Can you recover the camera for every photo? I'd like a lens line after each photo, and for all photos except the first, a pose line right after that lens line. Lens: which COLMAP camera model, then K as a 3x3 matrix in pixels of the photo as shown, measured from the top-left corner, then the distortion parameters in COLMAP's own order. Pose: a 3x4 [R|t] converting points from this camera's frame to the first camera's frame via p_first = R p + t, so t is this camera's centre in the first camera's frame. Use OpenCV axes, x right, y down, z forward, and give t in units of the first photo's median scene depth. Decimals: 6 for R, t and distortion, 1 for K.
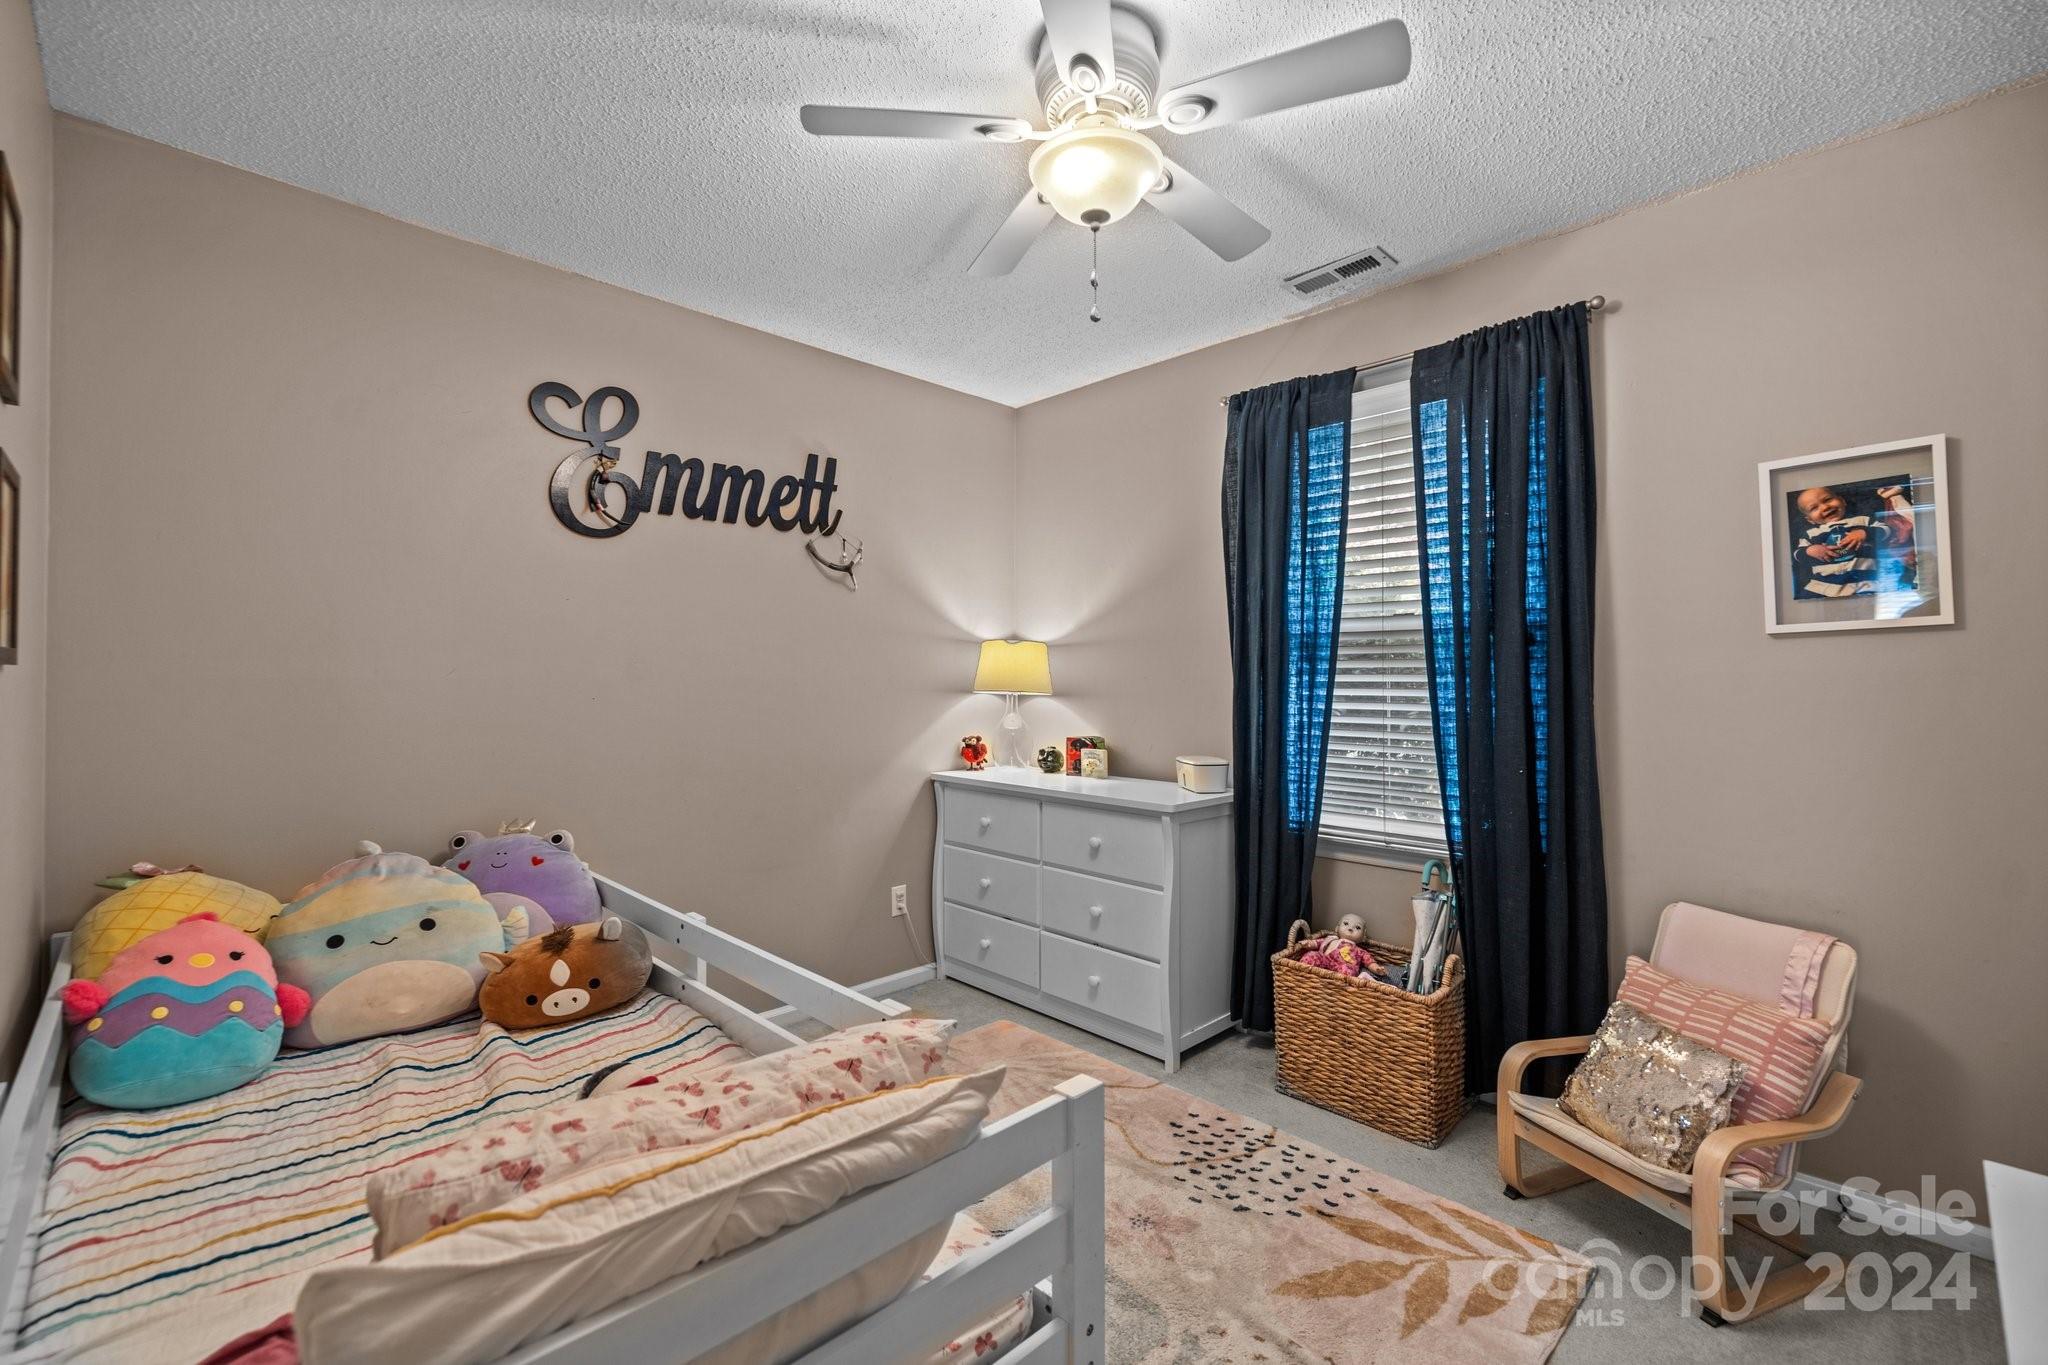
lens RADIAL K [[878.1, 0, 1007.7], [0, 878.1, 666.0], [0, 0, 1]] dist [0.002568, -0.000044]
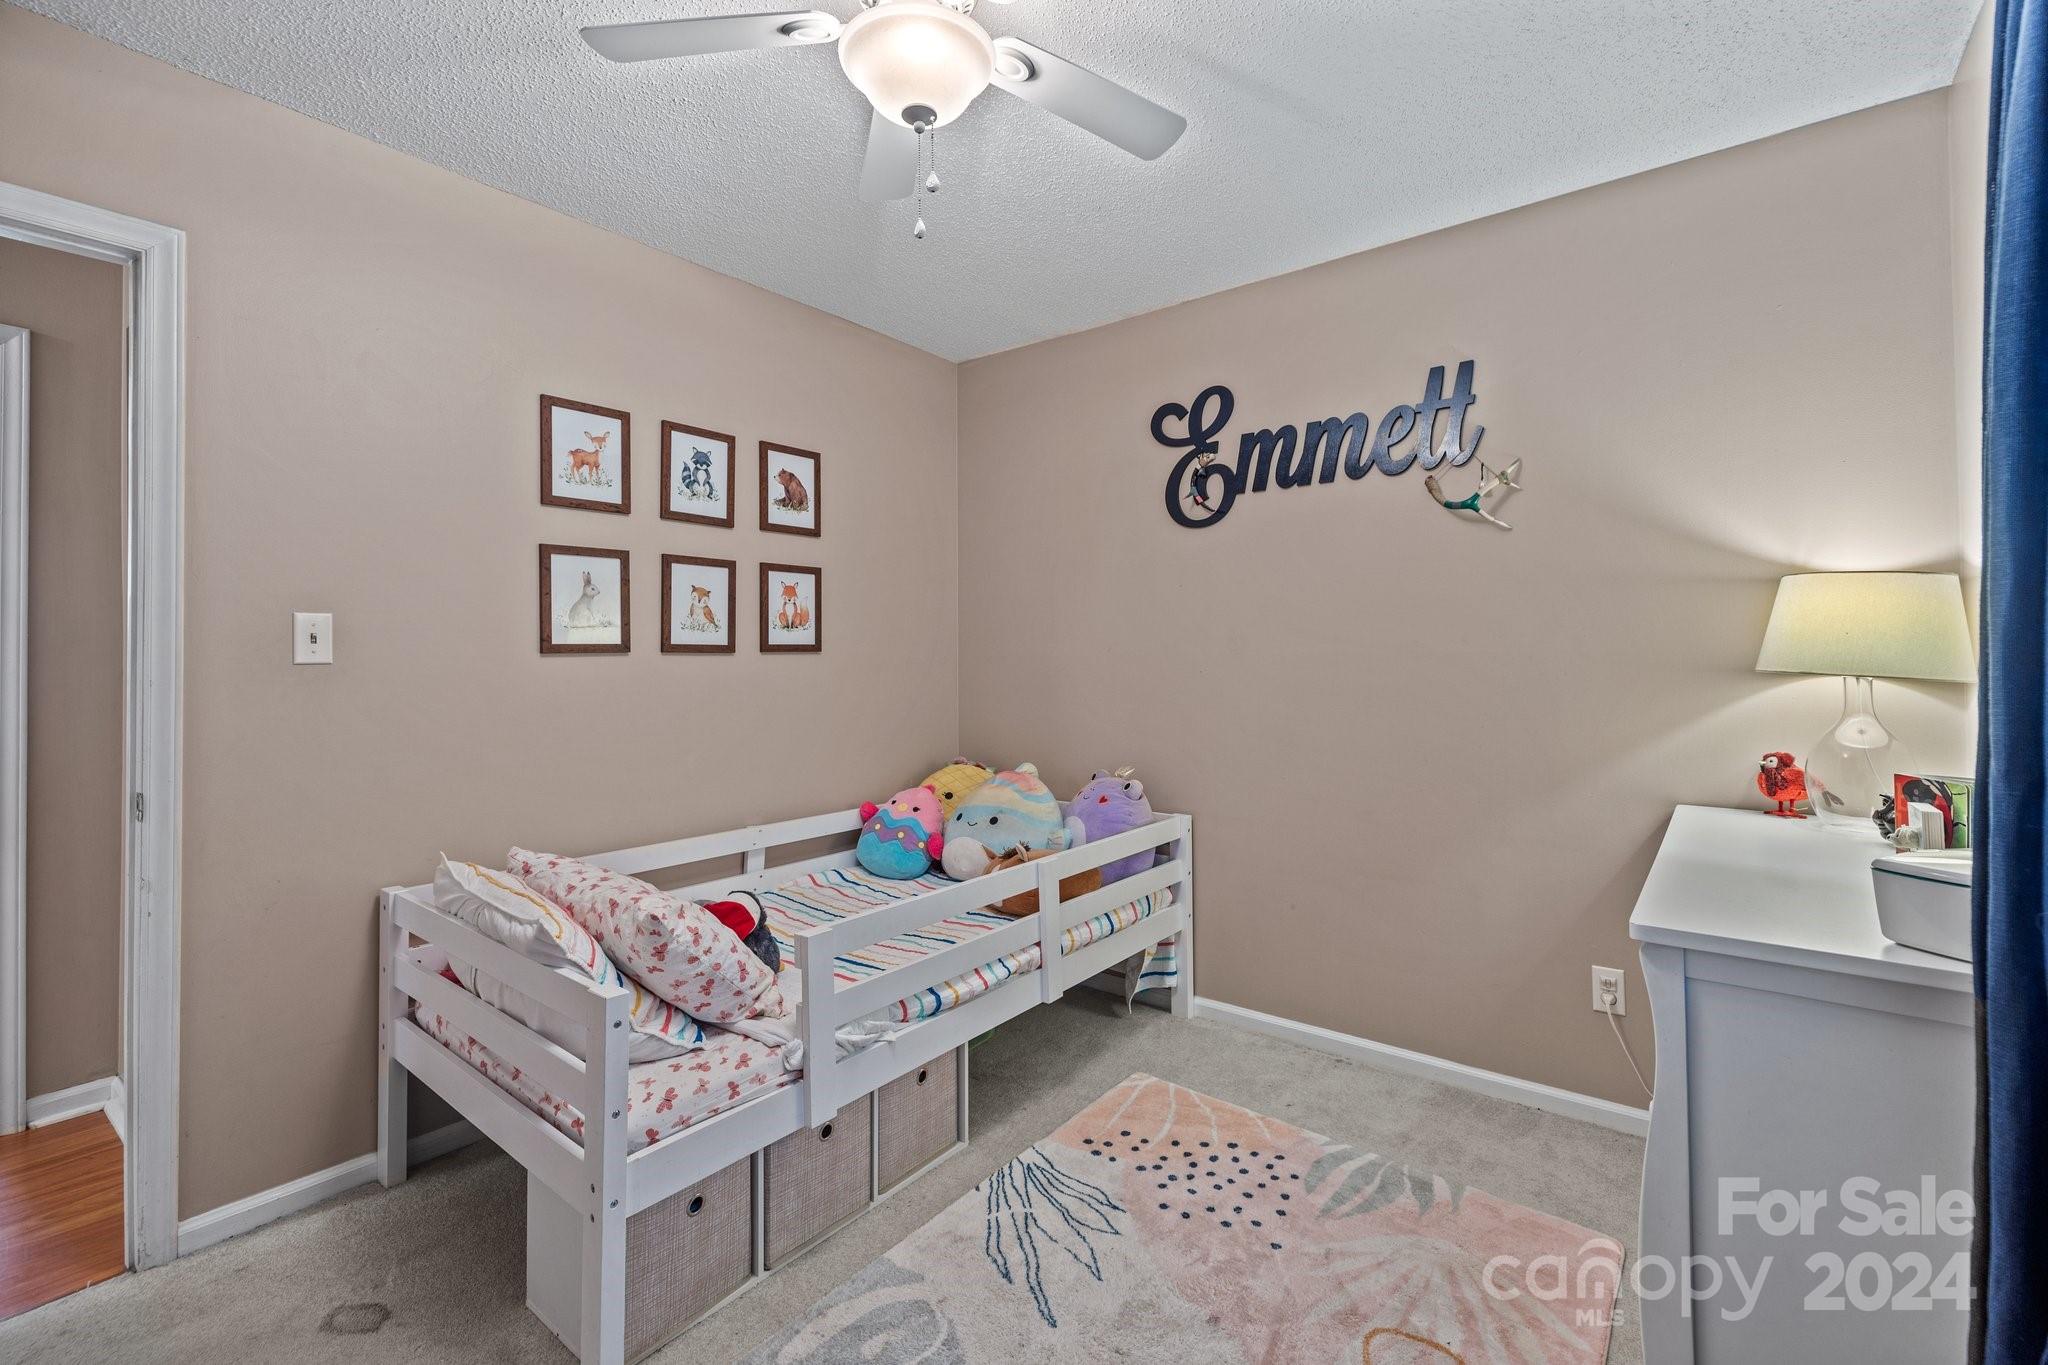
lens RADIAL K [[878.1, 0, 1007.7], [0, 878.1, 642.1], [0, 0, 1]] dist [0.002568, -0.000044]
pose [[0.123409, -0.014023, -0.992257, 0.571922], [0.024725, 0.999633, -0.011052, 0.004728], [0.992048, -0.023169, 0.123710, 0.580879]]
